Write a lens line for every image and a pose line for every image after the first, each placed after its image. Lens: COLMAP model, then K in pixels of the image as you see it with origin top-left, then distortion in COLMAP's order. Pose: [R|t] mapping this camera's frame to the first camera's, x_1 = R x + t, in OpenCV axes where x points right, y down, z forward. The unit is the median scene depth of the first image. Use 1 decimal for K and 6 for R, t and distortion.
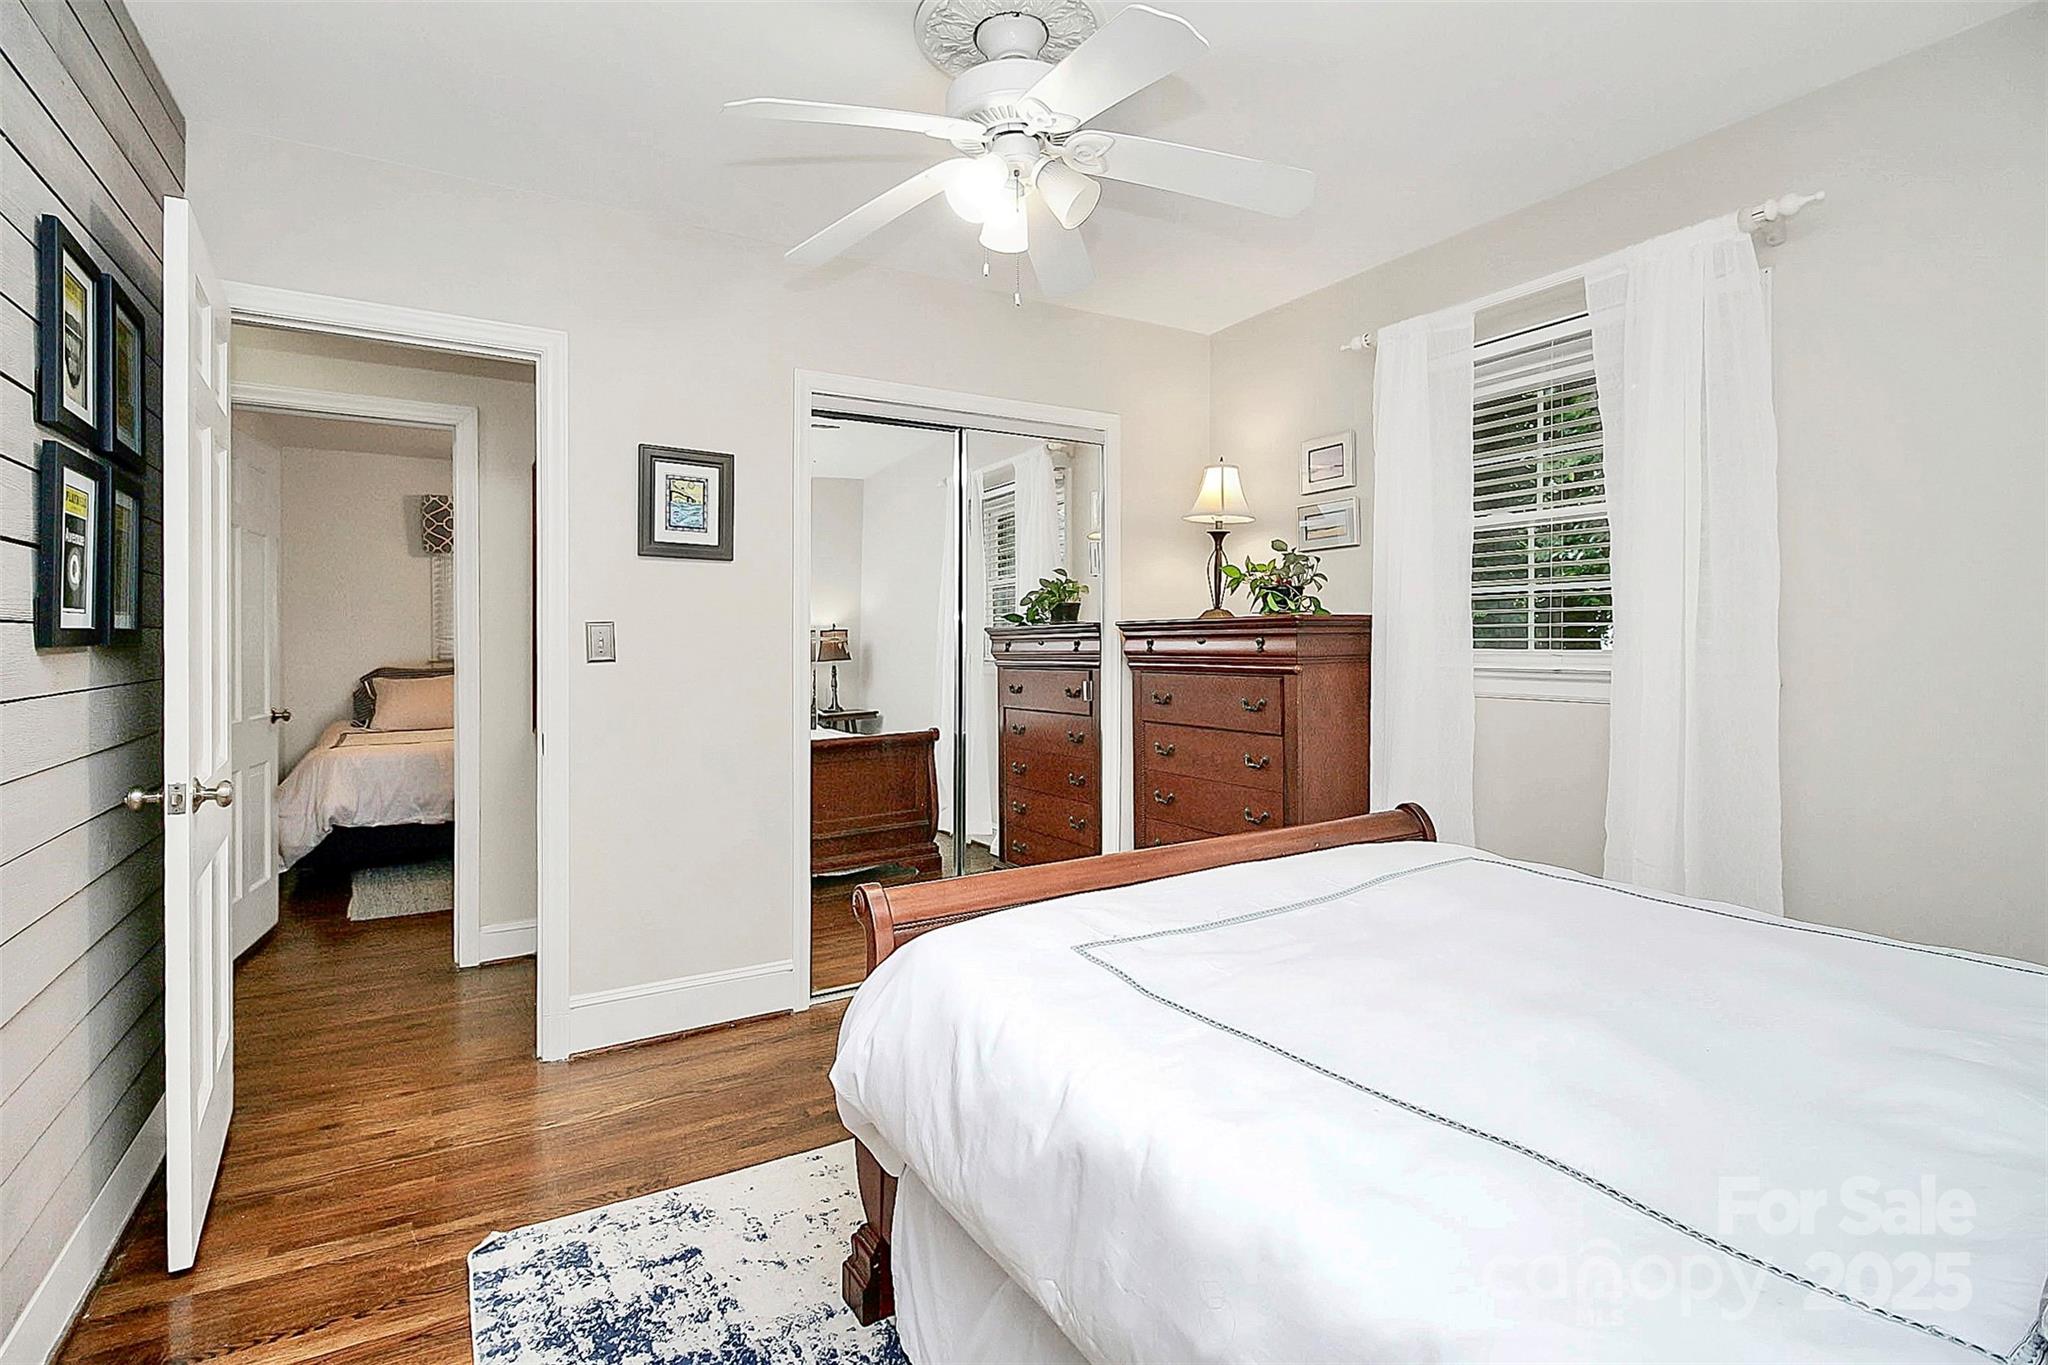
lens RADIAL K [[955.9, 0, 1037.6], [0, 955.9, 651.1], [0, 0, 1]] dist [-0.001762, -0.008446]
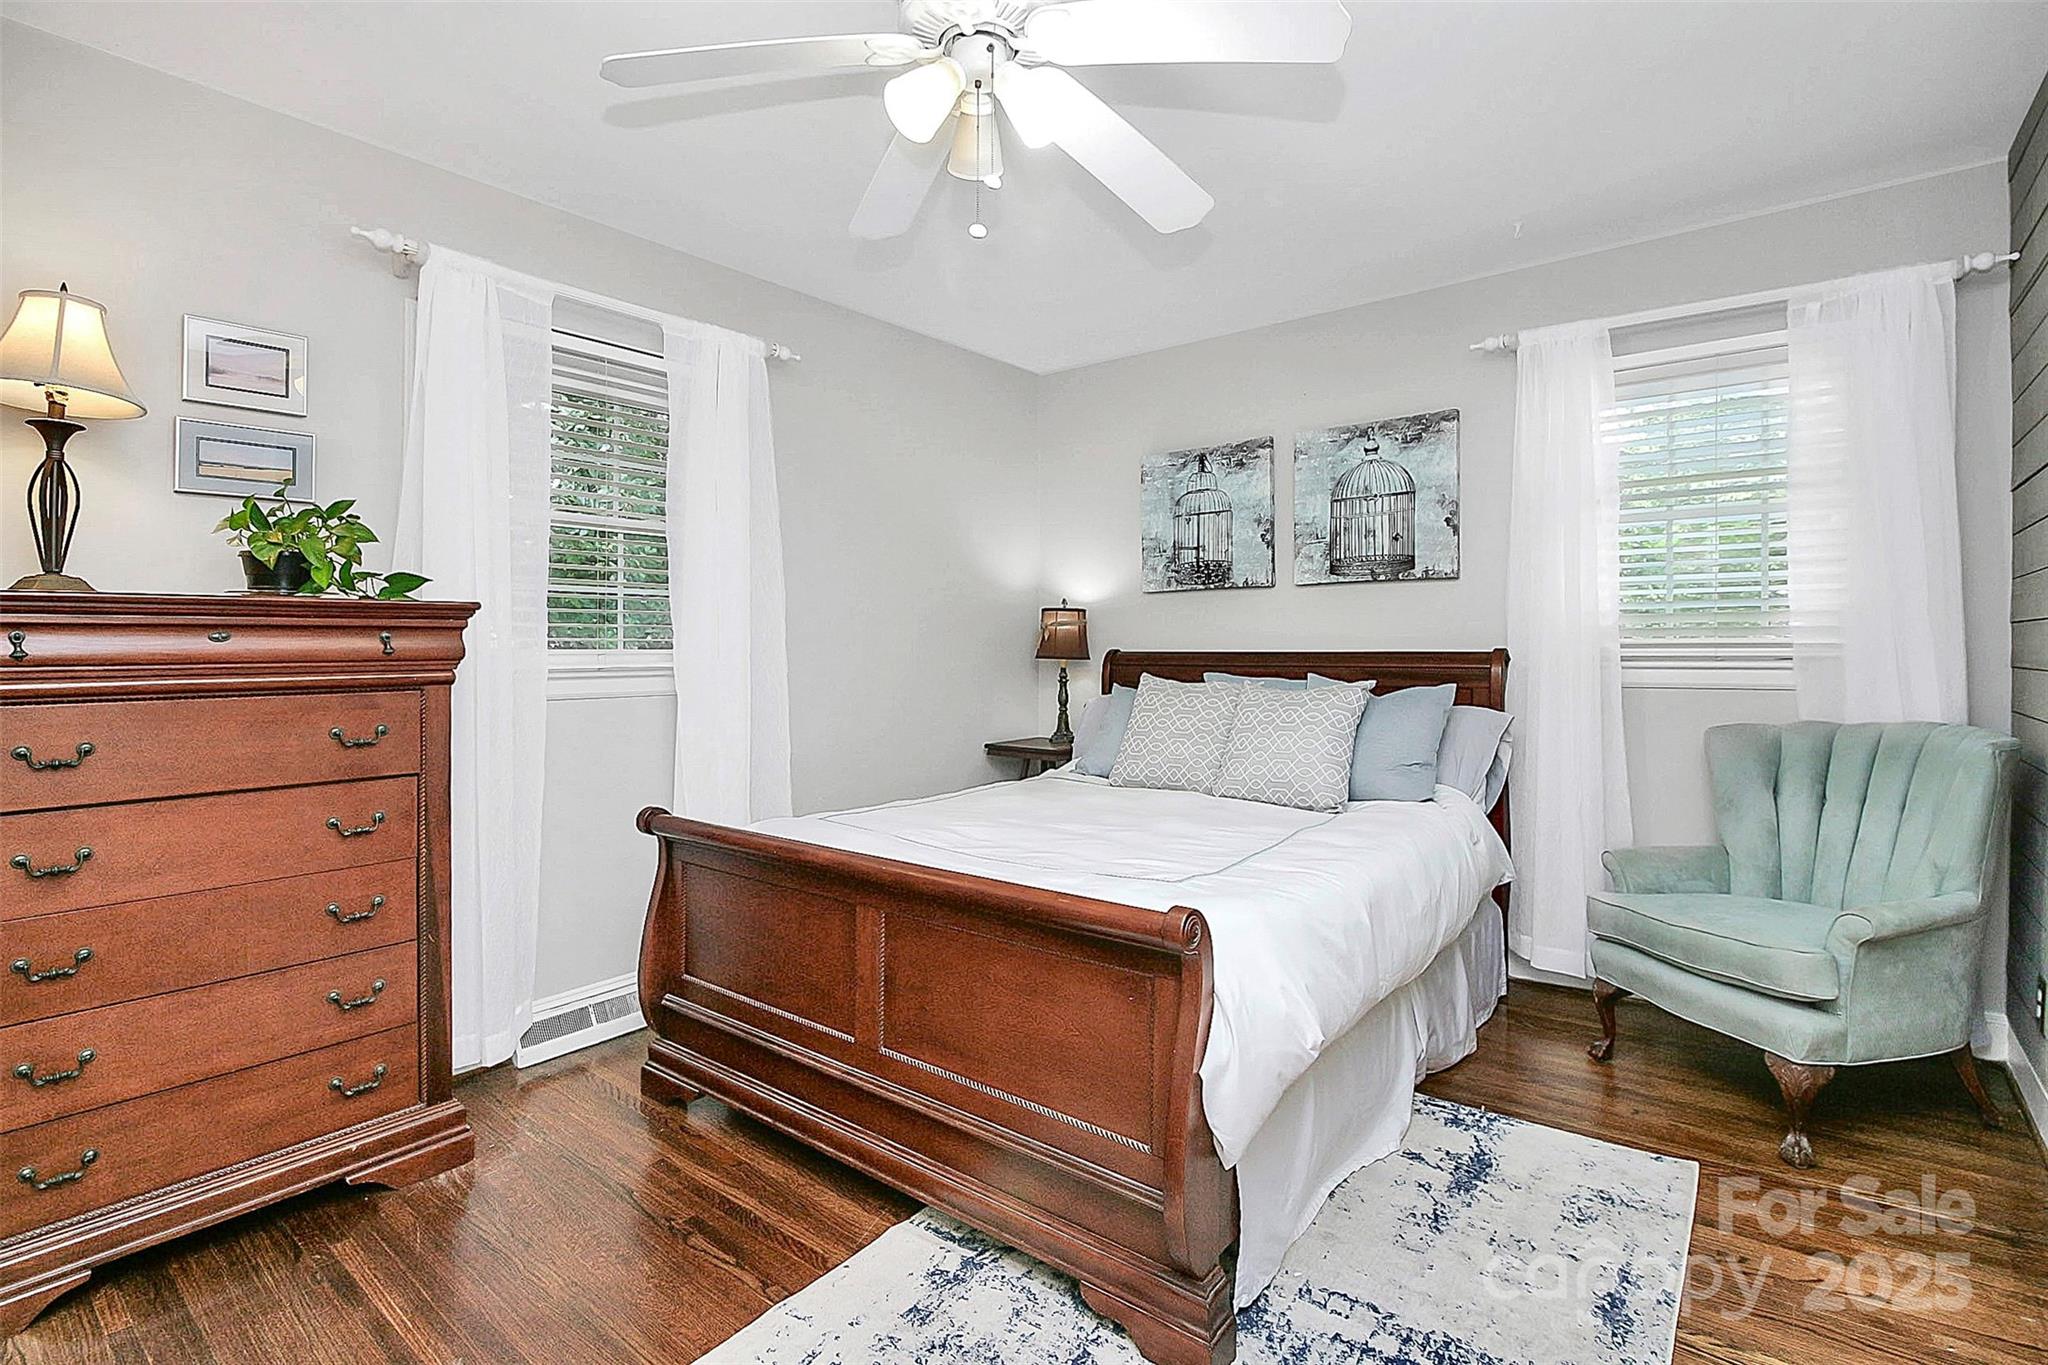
lens RADIAL K [[955.9, 0, 1037.6], [0, 955.9, 651.1], [0, 0, 1]] dist [-0.001762, -0.008446]
pose [[-0.348991, -0.002026, 0.937124, -0.588087], [0.009919, 0.999934, 0.005856, -0.000870], [-0.937074, 0.011338, -0.348948, 0.875133]]
